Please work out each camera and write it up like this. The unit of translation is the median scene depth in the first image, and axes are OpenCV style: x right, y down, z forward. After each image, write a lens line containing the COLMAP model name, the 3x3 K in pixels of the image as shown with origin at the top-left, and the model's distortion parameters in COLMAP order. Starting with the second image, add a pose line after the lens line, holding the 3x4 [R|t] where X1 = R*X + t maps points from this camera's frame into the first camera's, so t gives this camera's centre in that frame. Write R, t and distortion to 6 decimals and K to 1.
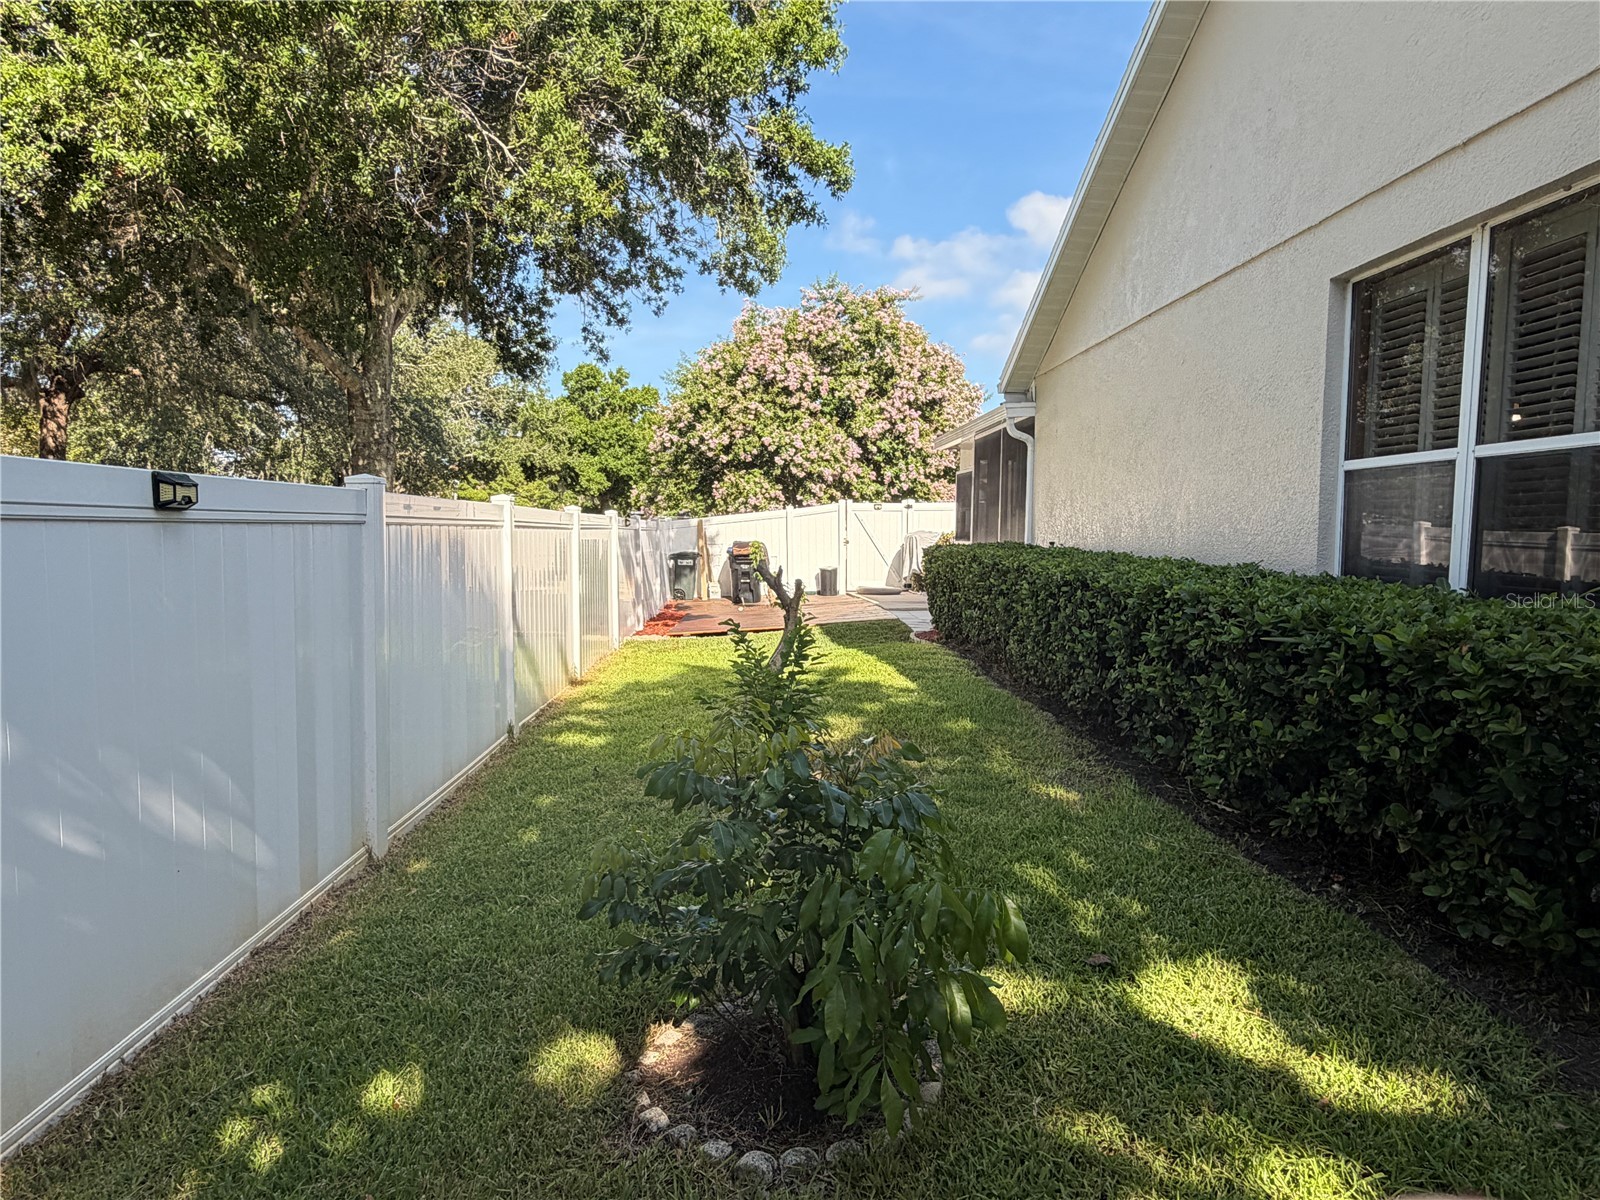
lens RADIAL K [[937.3, 0, 790.8], [0, 937.3, 595.1], [0, 0, 1]] dist [0.001250, 0.000099]
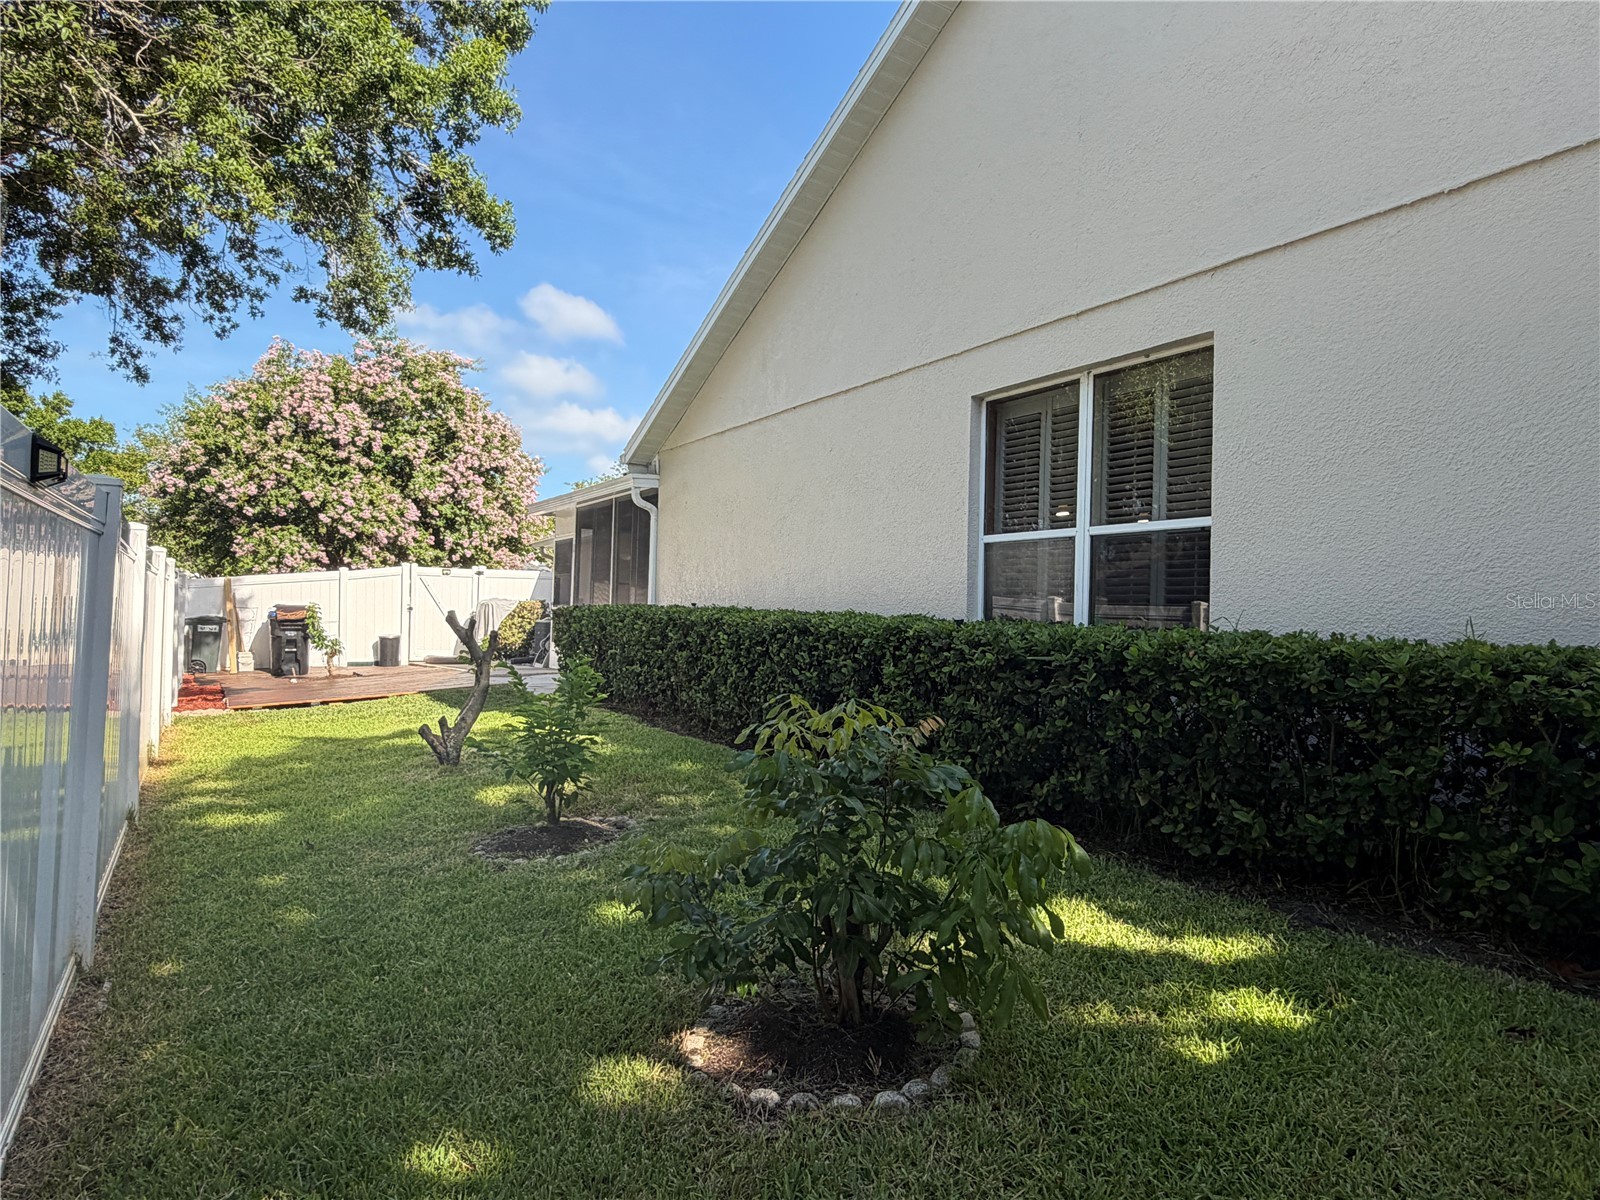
lens RADIAL K [[937.3, 0, 794.8], [0, 937.3, 595.0], [0, 0, 1]] dist [0.001250, 0.000099]
pose [[0.866247, 0.026945, 0.498888, -0.159728], [0.015109, 0.996675, -0.080065, 0.021858], [-0.499387, 0.076893, 0.862960, 0.012235]]
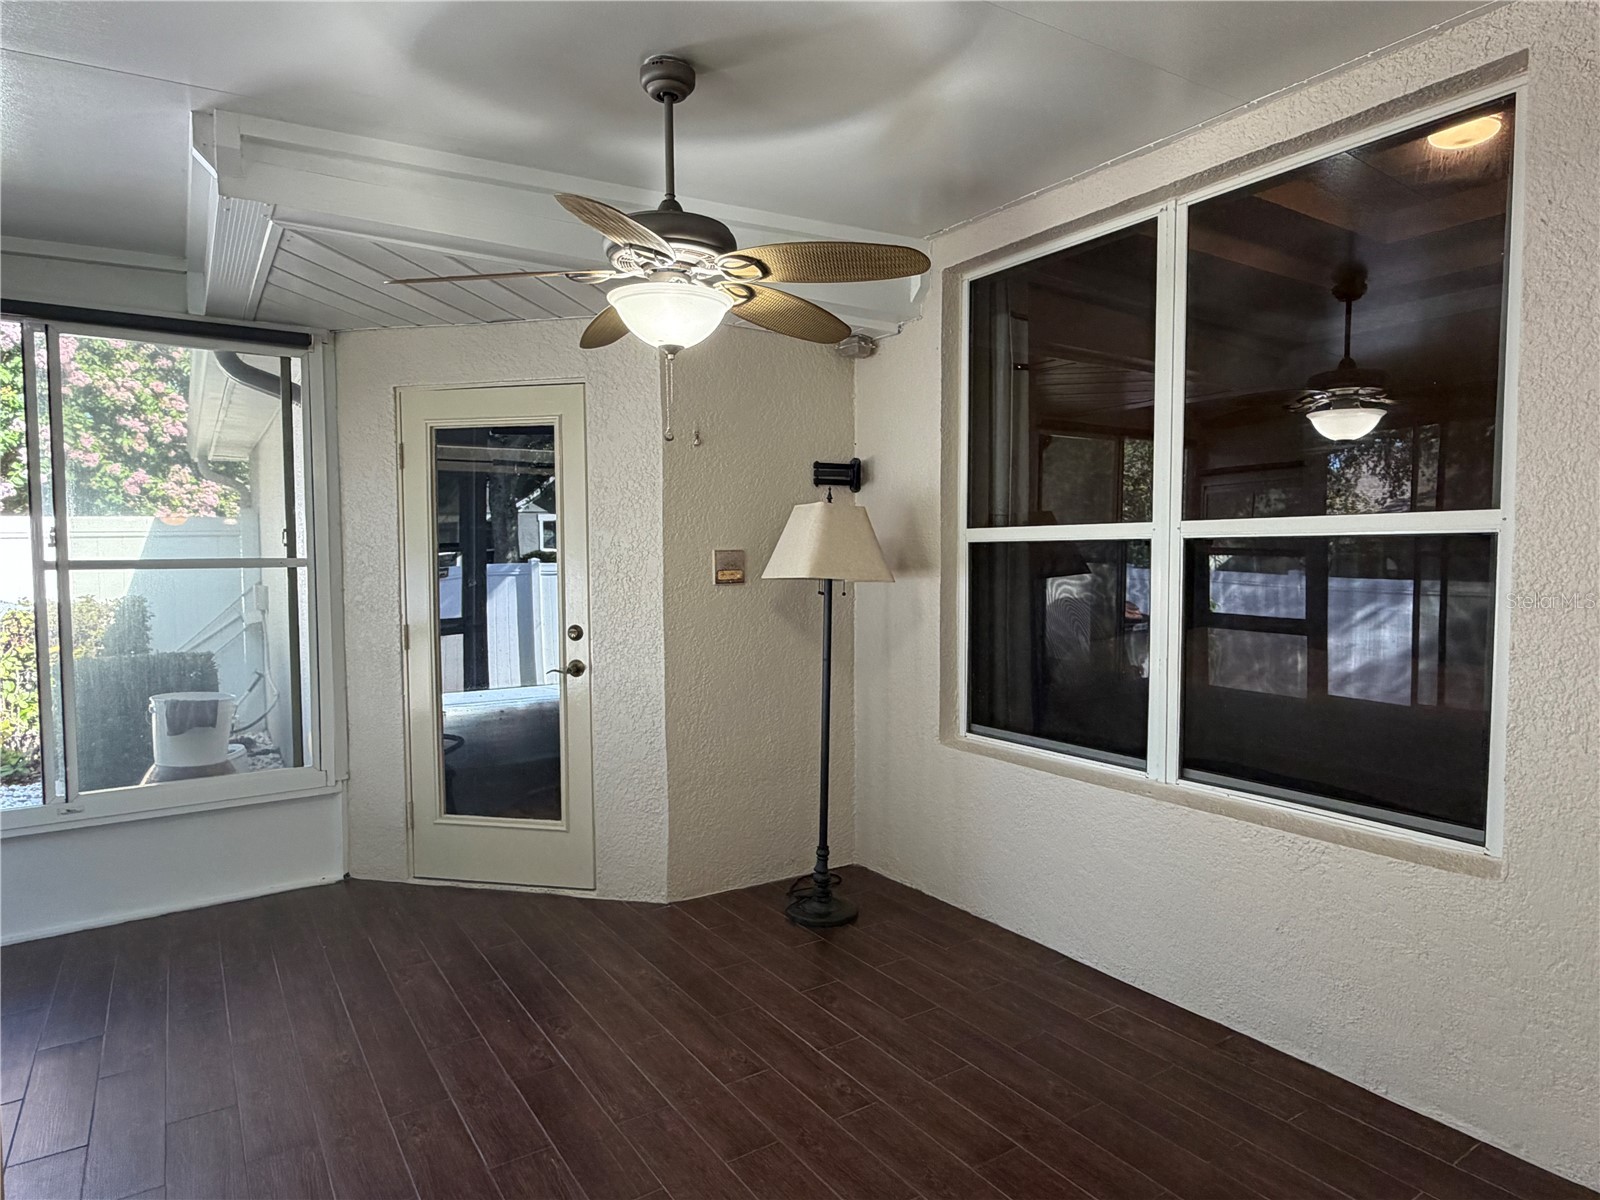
lens RADIAL K [[937.3, 0, 798.3], [0, 937.3, 607.6], [0, 0, 1]] dist [0.001250, 0.000099]
pose [[0.852172, -0.045687, 0.521264, 0.058244], [0.056189, 0.998411, -0.004352, -0.051003], [-0.520236, 0.032998, 0.853385, 0.262623]]
